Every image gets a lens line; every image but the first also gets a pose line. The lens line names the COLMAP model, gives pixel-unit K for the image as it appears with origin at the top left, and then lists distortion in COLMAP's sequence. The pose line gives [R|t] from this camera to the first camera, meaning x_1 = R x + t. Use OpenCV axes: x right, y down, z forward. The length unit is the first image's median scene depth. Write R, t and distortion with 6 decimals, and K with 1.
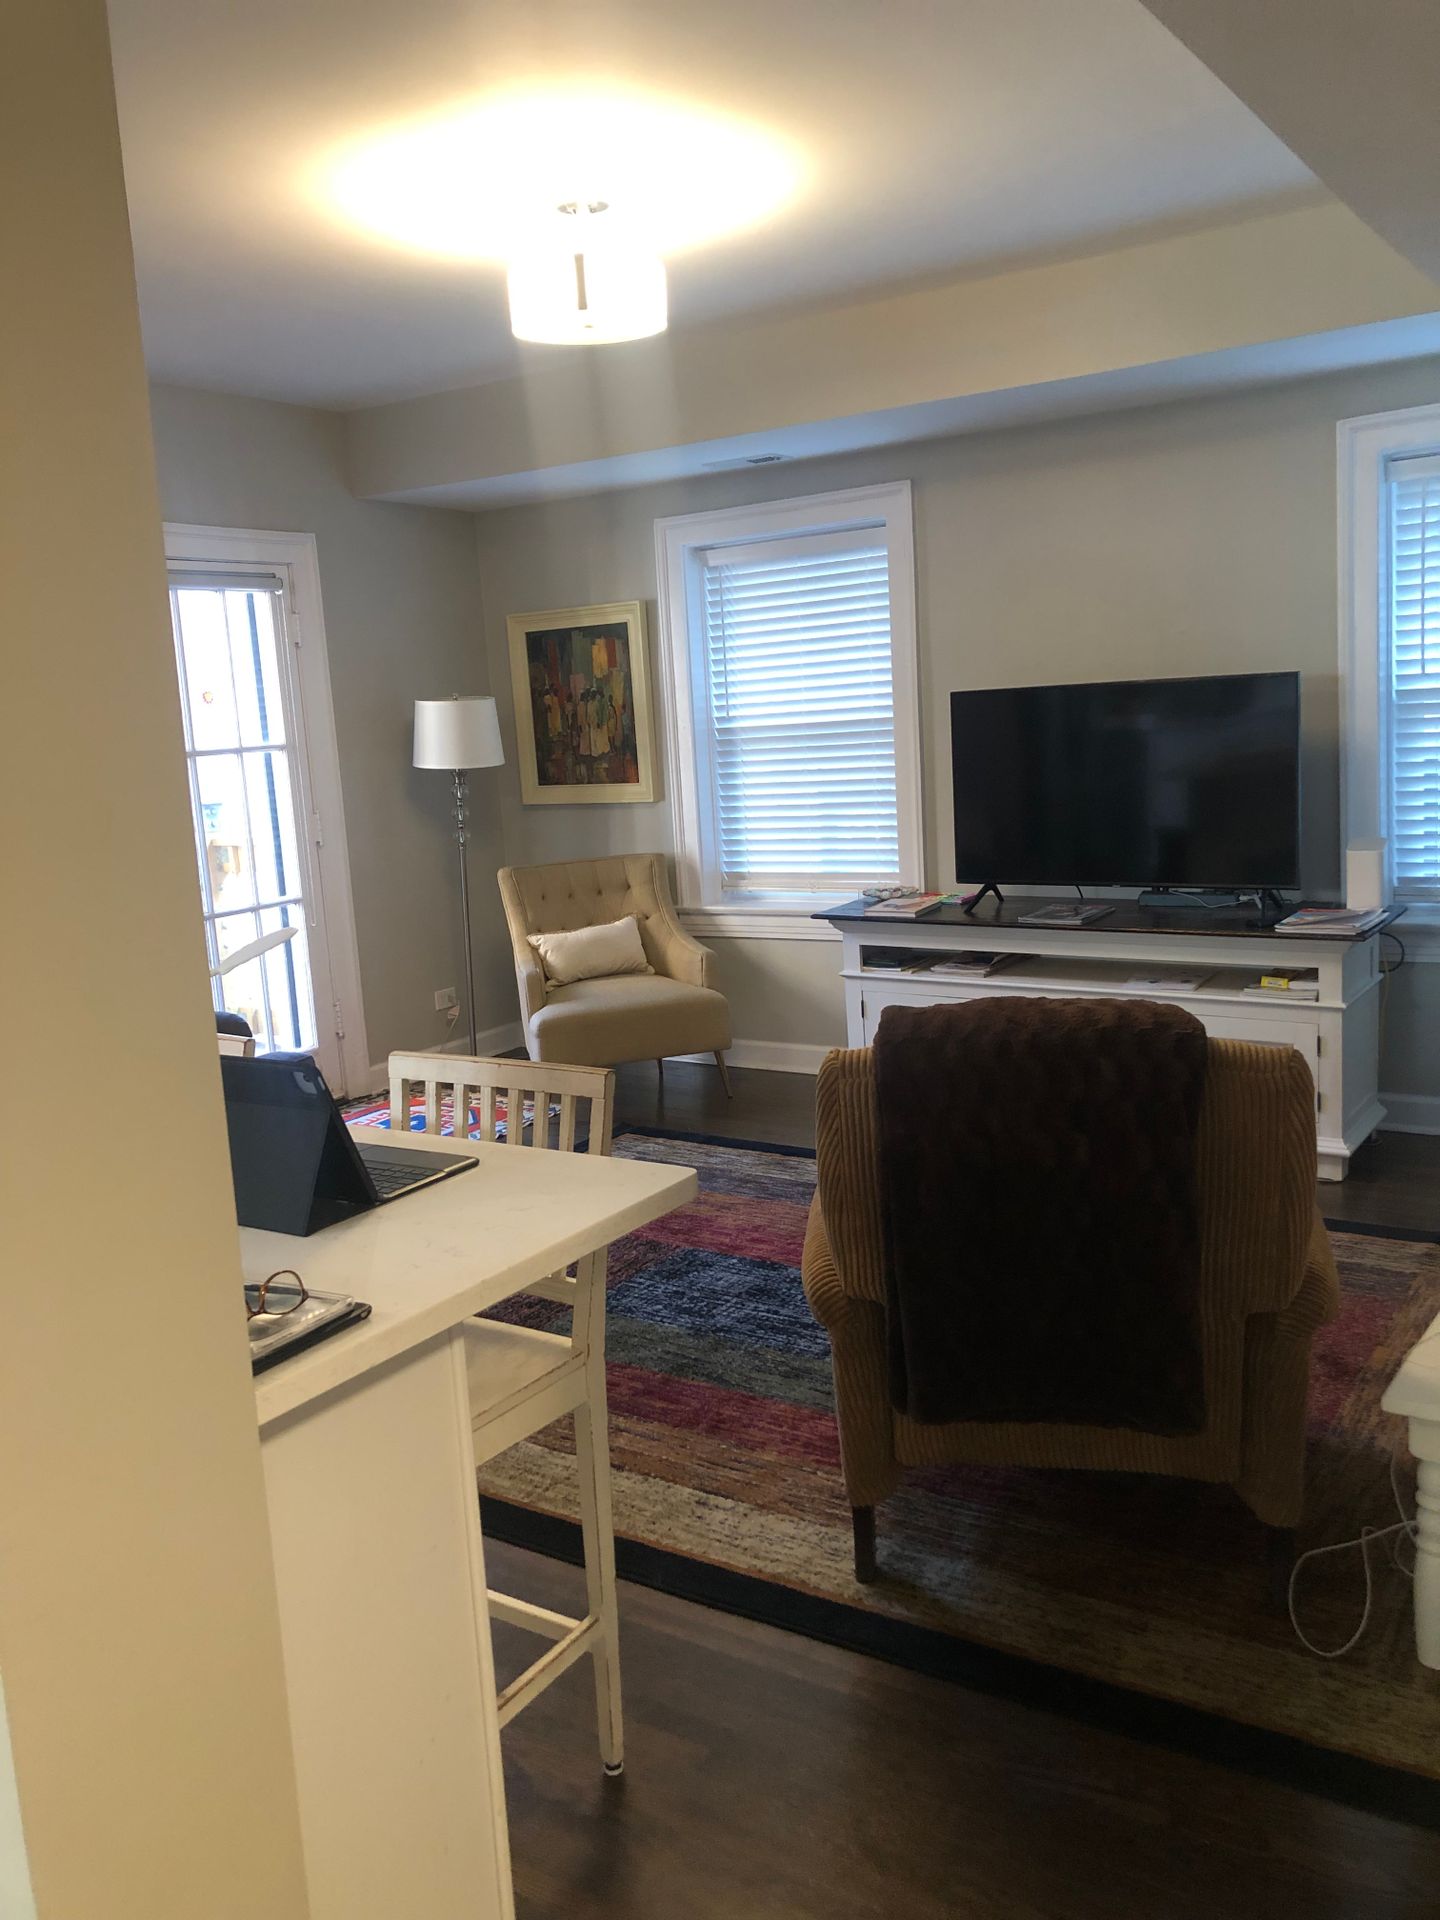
lens RADIAL K [[1558.7, 0, 721.5], [0, 1558.7, 950.0], [0, 0, 1]] dist [0.011652, -0.022866]
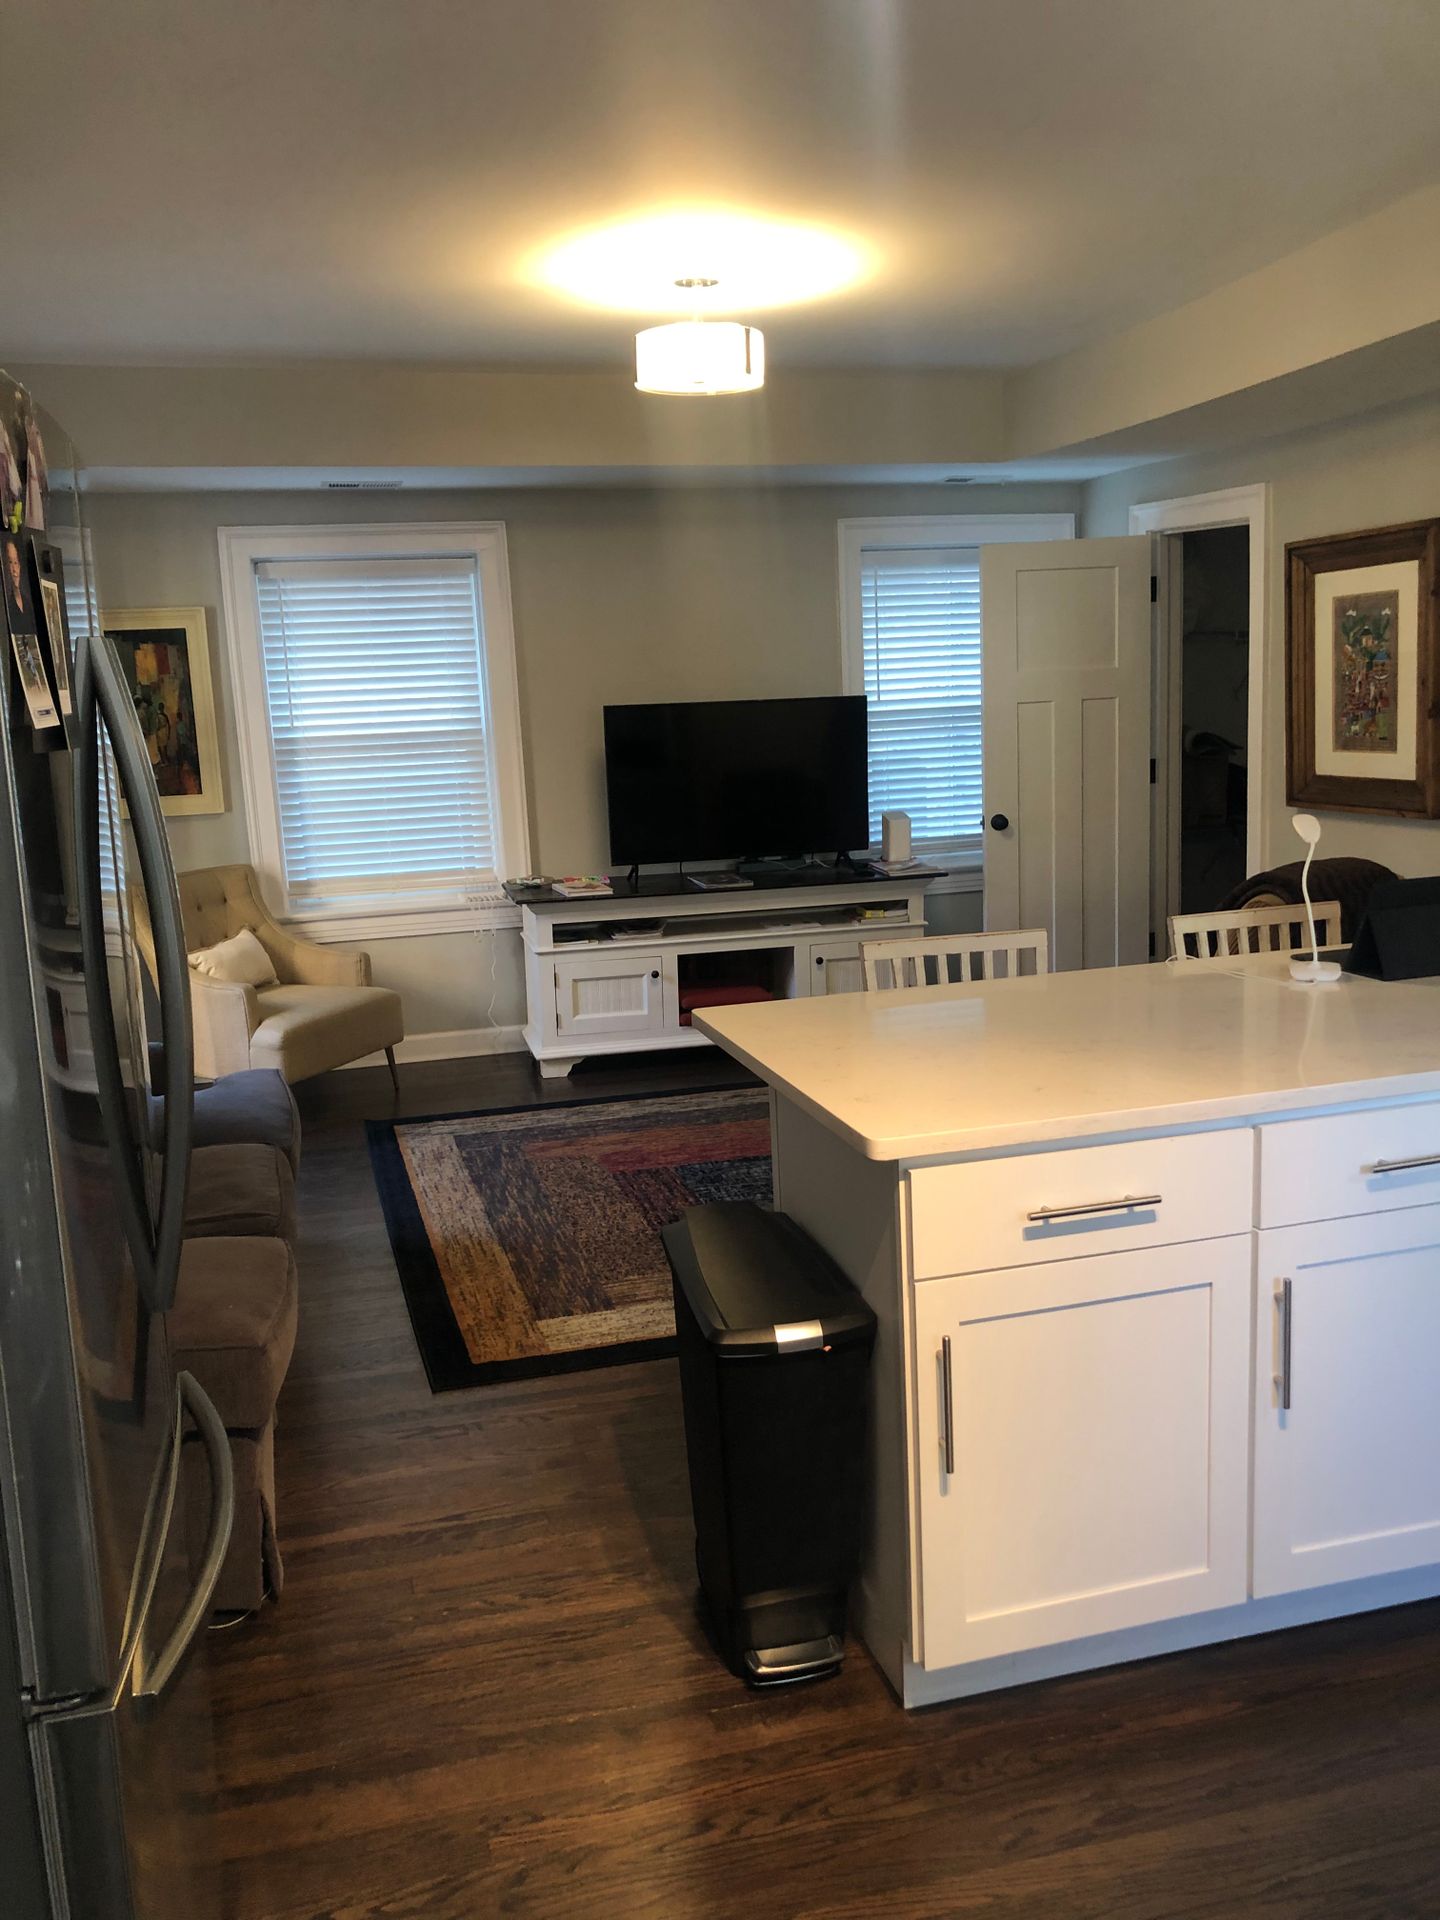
lens RADIAL K [[1558.7, 0, 725.0], [0, 1558.7, 965.4], [0, 0, 1]] dist [0.011652, -0.022866]
pose [[0.648550, -0.098639, 0.754754, -0.695614], [0.116532, 0.992746, 0.029607, 0.008015], [-0.752199, 0.068751, 0.655340, 0.155856]]
